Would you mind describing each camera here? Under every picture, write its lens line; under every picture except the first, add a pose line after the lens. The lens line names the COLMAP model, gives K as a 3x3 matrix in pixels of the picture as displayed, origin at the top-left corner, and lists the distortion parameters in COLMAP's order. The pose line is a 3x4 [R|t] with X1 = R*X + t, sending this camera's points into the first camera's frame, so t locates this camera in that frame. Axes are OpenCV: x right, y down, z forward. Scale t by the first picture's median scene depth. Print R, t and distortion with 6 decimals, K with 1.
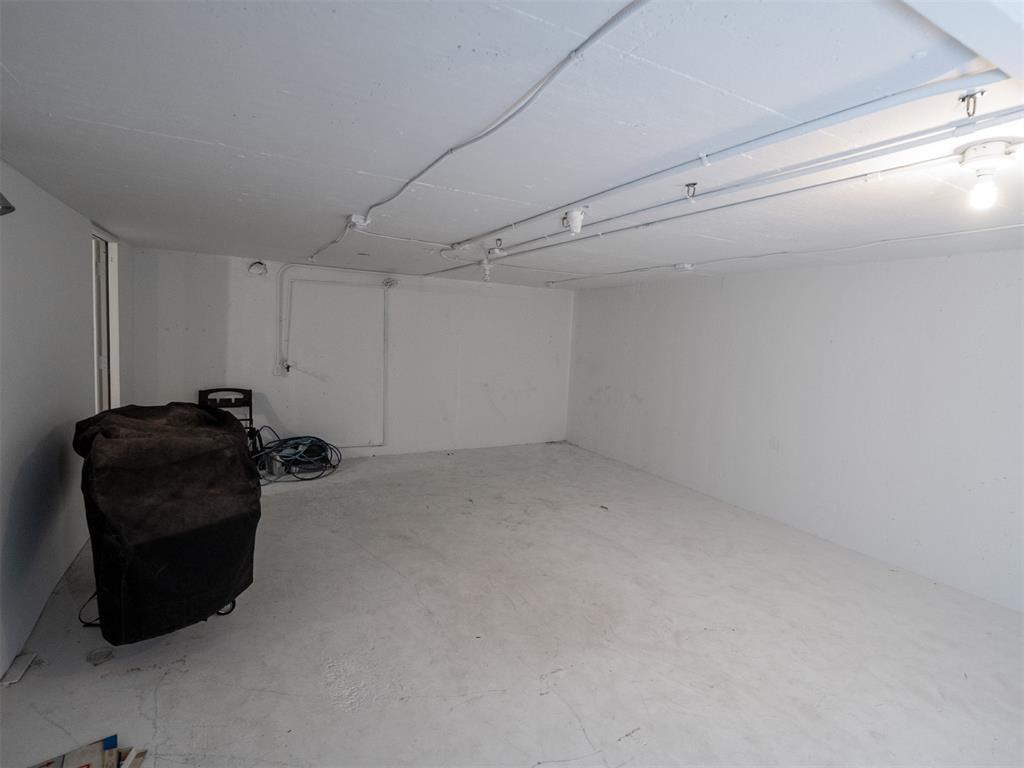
lens RADIAL K [[507.6, 0, 527.6], [0, 507.6, 374.0], [0, 0, 1]] dist [-0.011834, -0.002170]
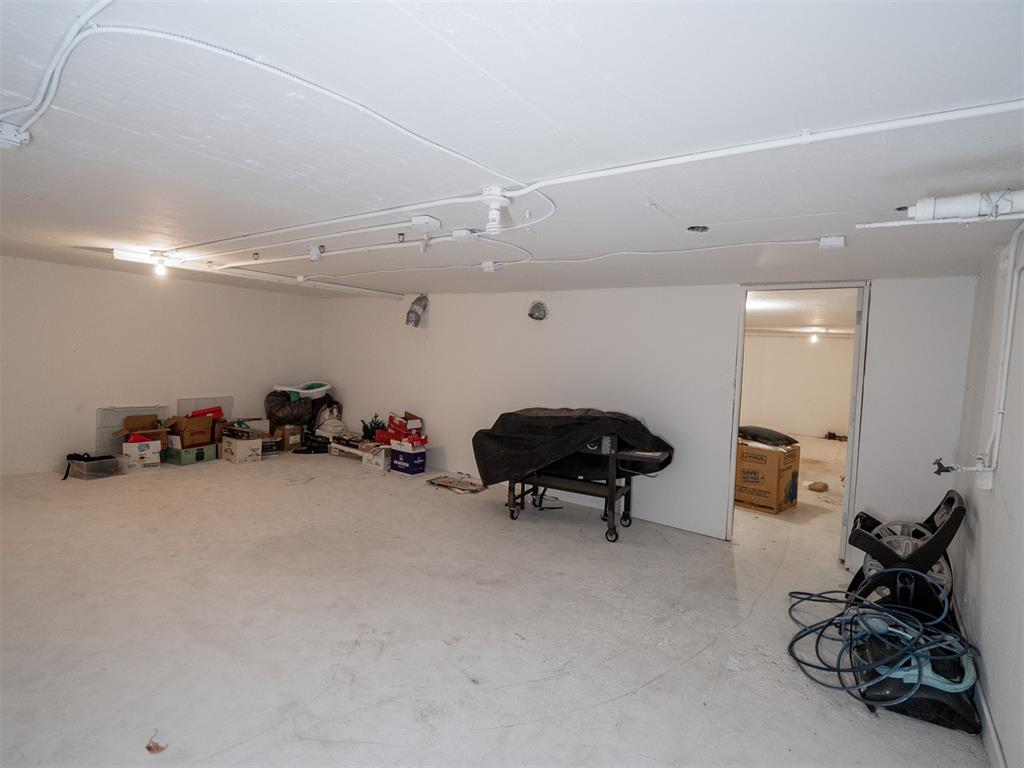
lens RADIAL K [[504.5, 0, 523.1], [0, 504.5, 382.1], [0, 0, 1]] dist [-0.009886, -0.000910]
pose [[-0.901659, -0.076871, -0.425561, 0.069377], [-0.133269, 0.985573, 0.104336, -0.087650], [0.411401, 0.150790, -0.898895, 1.281869]]
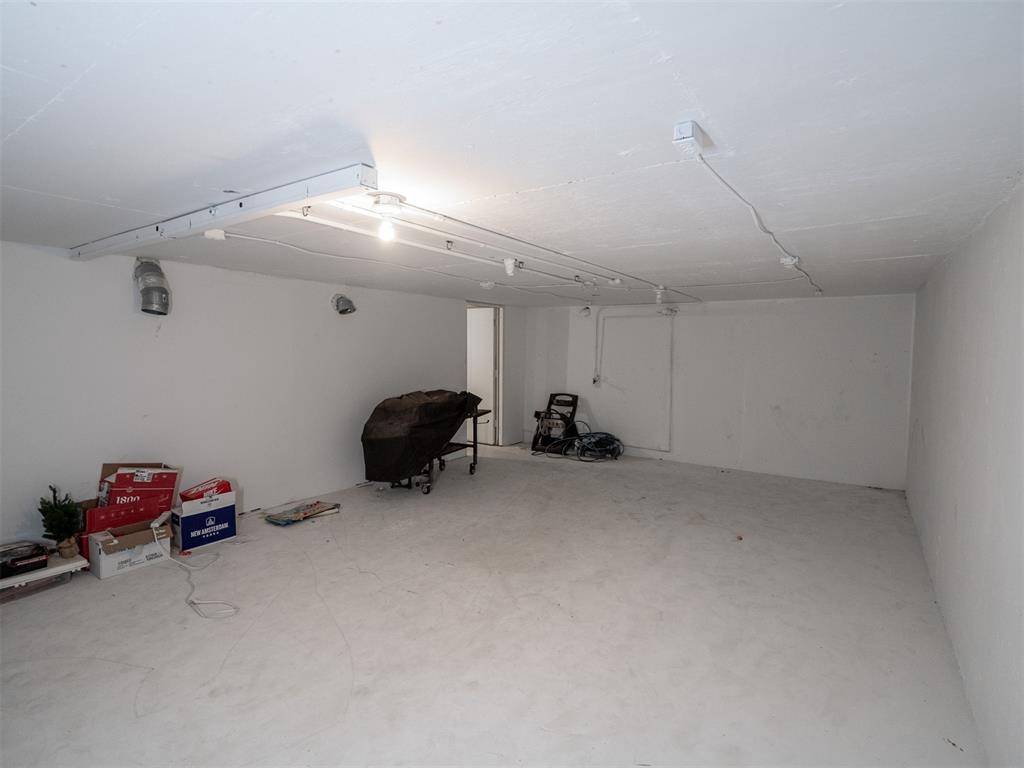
lens RADIAL K [[507.6, 0, 527.6], [0, 507.6, 374.0], [0, 0, 1]] dist [-0.011834, -0.002170]
pose [[0.462050, 0.006127, -0.886833, 0.697842], [-0.060173, 0.997888, -0.024457, 0.014267], [0.884810, 0.064663, 0.461443, 0.206577]]
